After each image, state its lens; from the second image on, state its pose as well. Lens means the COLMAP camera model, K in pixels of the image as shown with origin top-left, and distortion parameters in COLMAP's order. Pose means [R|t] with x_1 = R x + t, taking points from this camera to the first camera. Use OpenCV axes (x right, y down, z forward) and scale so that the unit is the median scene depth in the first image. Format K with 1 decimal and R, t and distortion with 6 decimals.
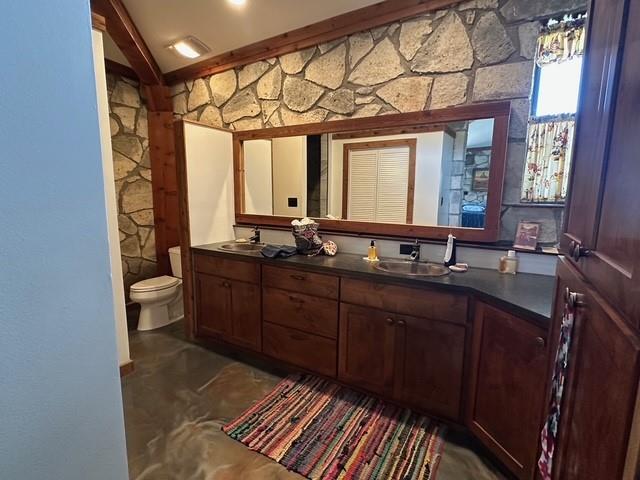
lens RADIAL K [[319.0, 0, 318.4], [0, 319.0, 240.4], [0, 0, 1]] dist [0.000475, 0.000052]
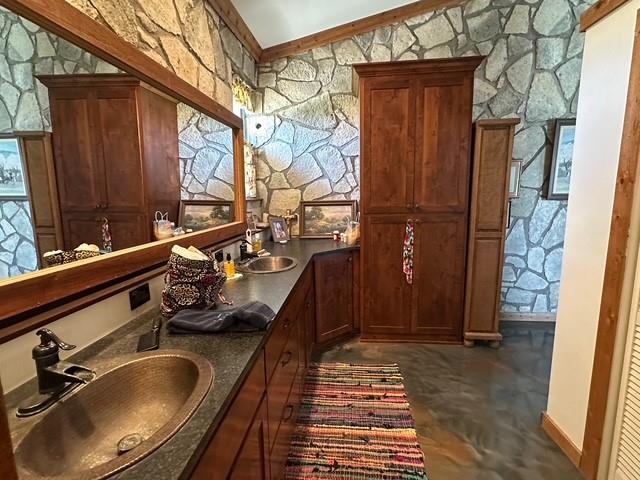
lens RADIAL K [[319.0, 0, 320.0], [0, 319.0, 238.3], [0, 0, 1]] dist [0.000475, 0.000052]
pose [[-0.421869, -0.133055, 0.896840, -0.821944], [0.137251, 0.968401, 0.208234, -0.221075], [-0.896208, 0.210940, -0.390276, 1.444062]]
